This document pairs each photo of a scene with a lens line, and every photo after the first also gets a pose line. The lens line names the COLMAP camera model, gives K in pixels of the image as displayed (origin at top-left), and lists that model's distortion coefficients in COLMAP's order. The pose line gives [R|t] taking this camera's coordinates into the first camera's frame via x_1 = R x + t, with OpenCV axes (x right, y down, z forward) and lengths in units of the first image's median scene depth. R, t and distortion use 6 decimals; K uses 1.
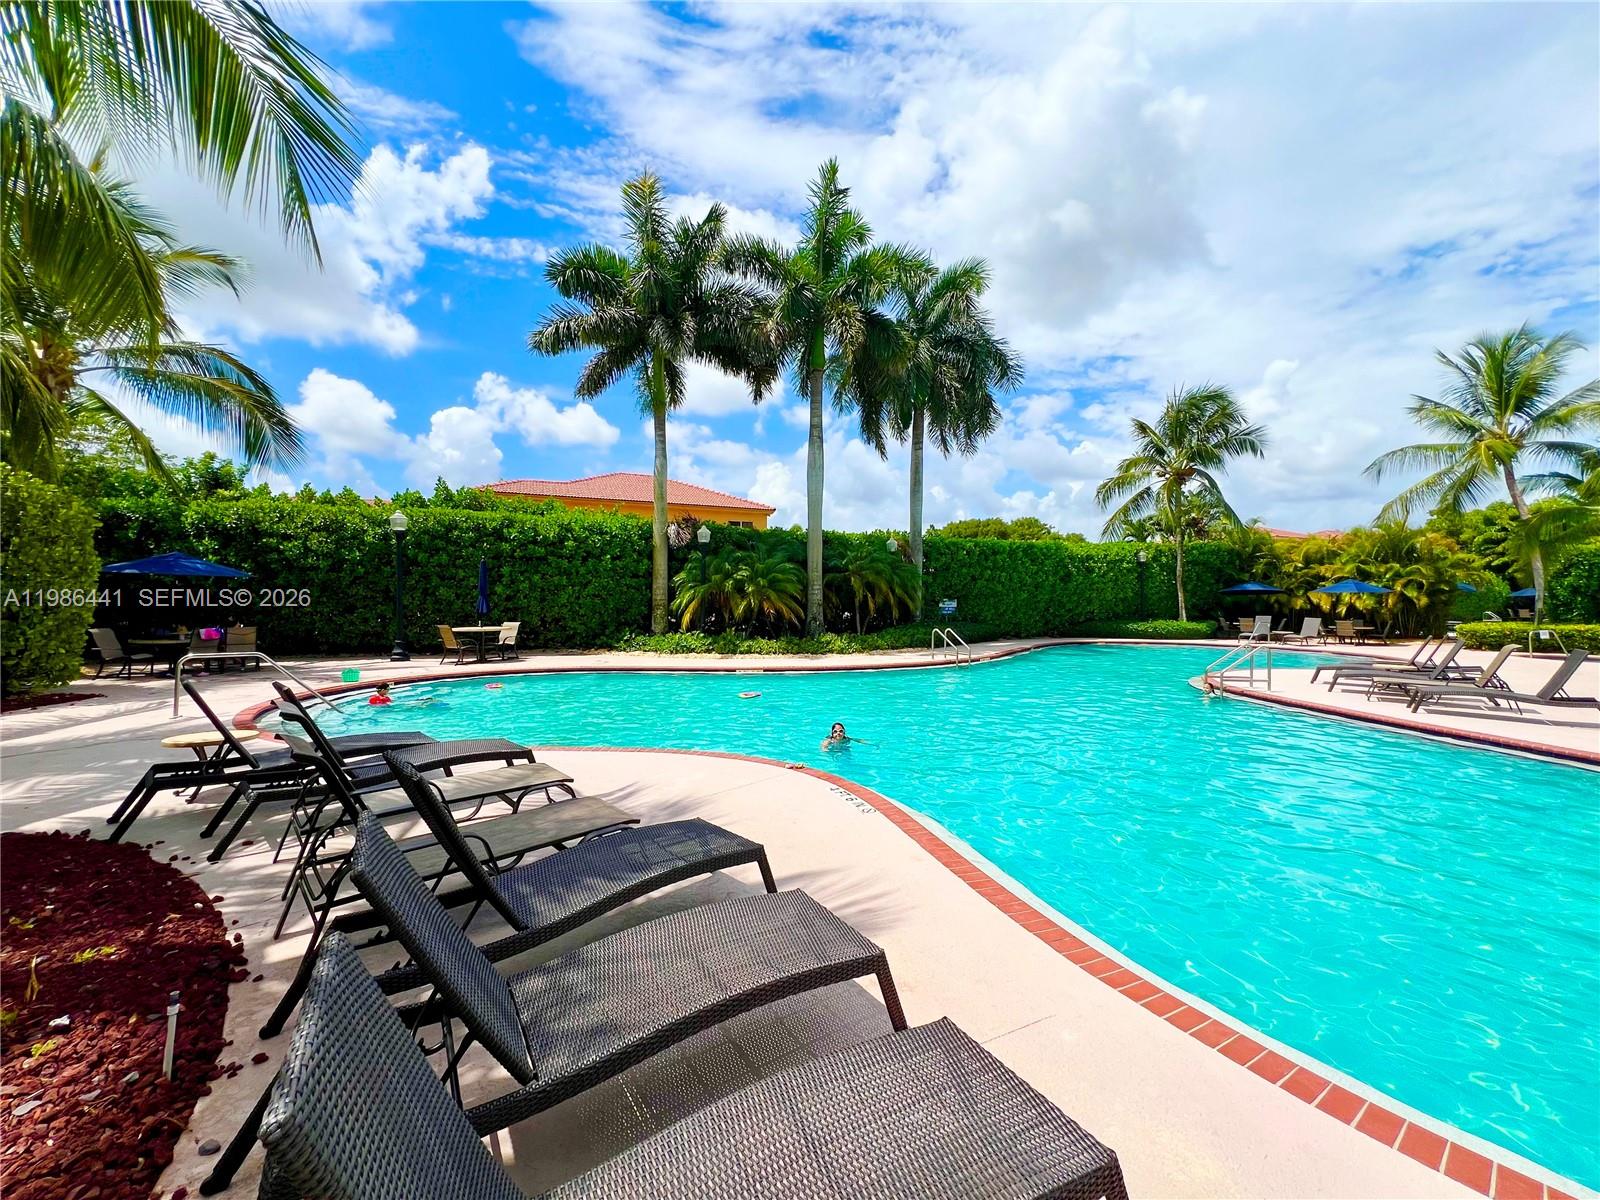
lens RADIAL K [[643.2, 0, 794.4], [0, 643.2, 606.6], [0, 0, 1]] dist [-0.001569, -0.000196]
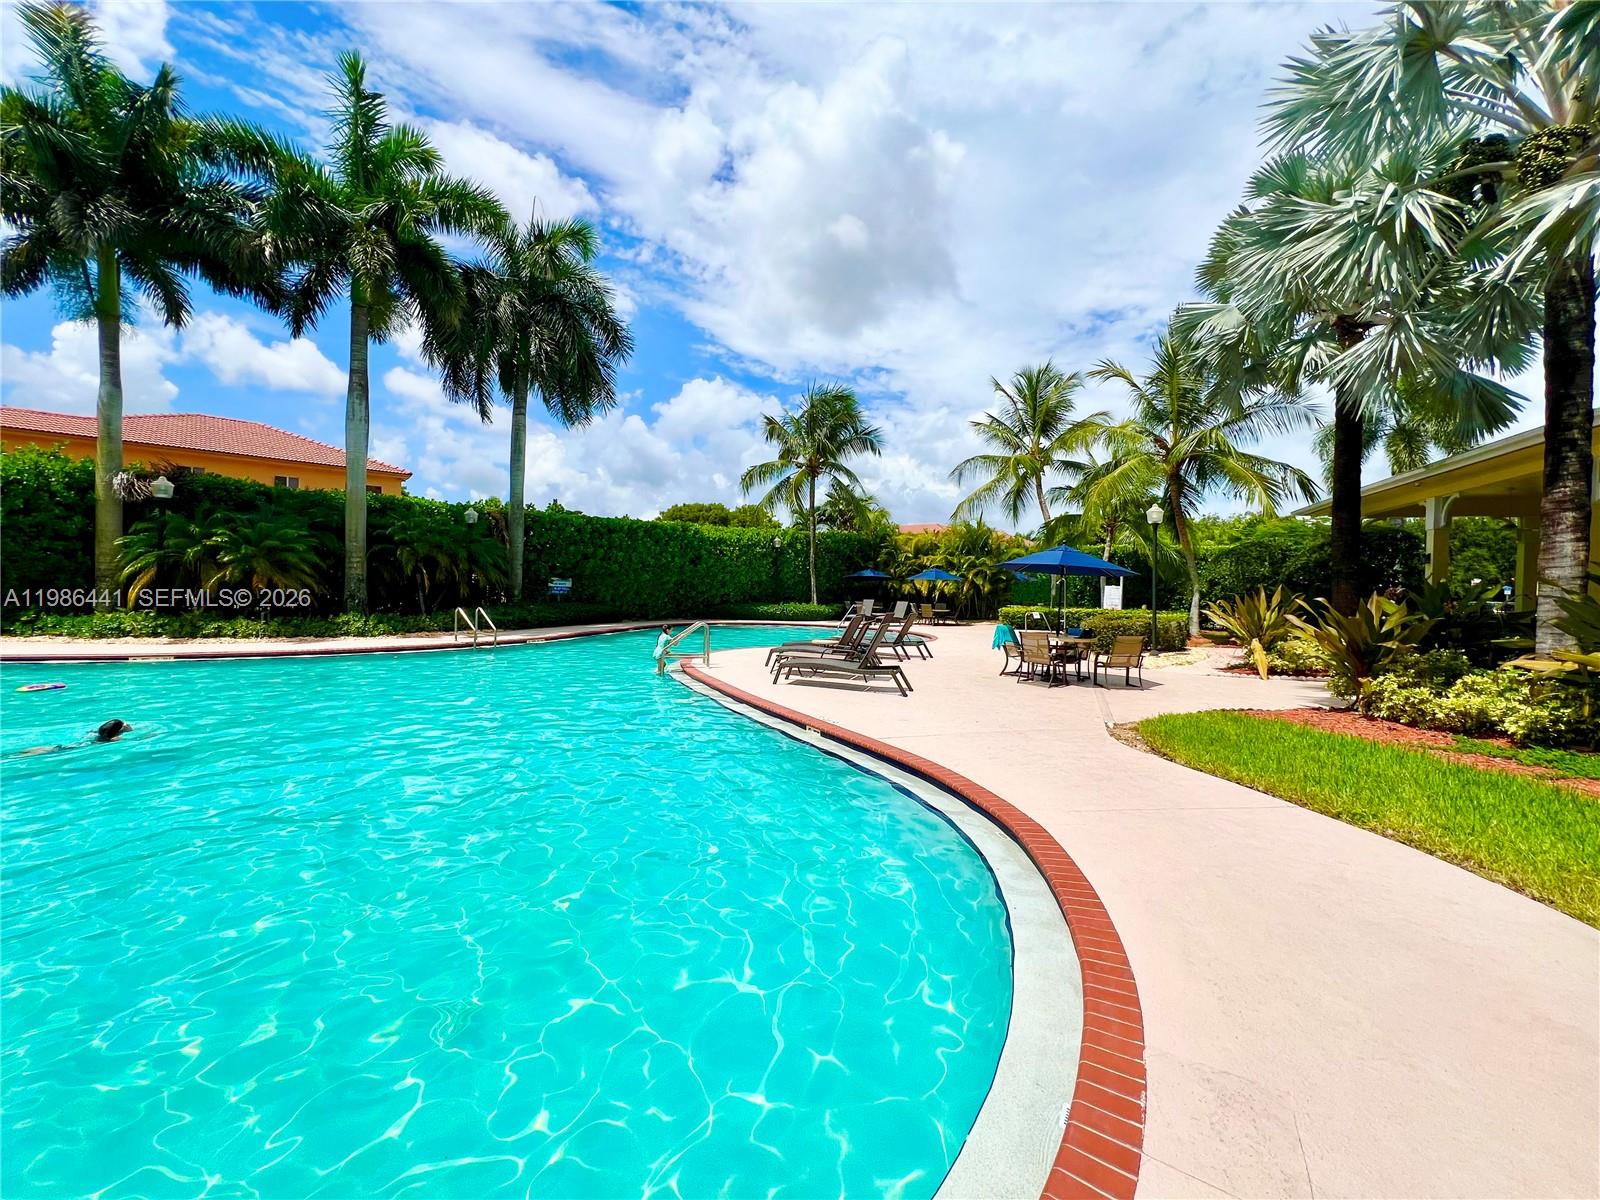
lens RADIAL K [[643.2, 0, 805.6], [0, 643.2, 595.7], [0, 0, 1]] dist [-0.001569, -0.000196]
pose [[0.941920, 0.011139, 0.335654, 0.226065], [-0.013019, 0.999910, 0.003352, 0.005296], [-0.335586, -0.007527, 0.941979, -0.004469]]
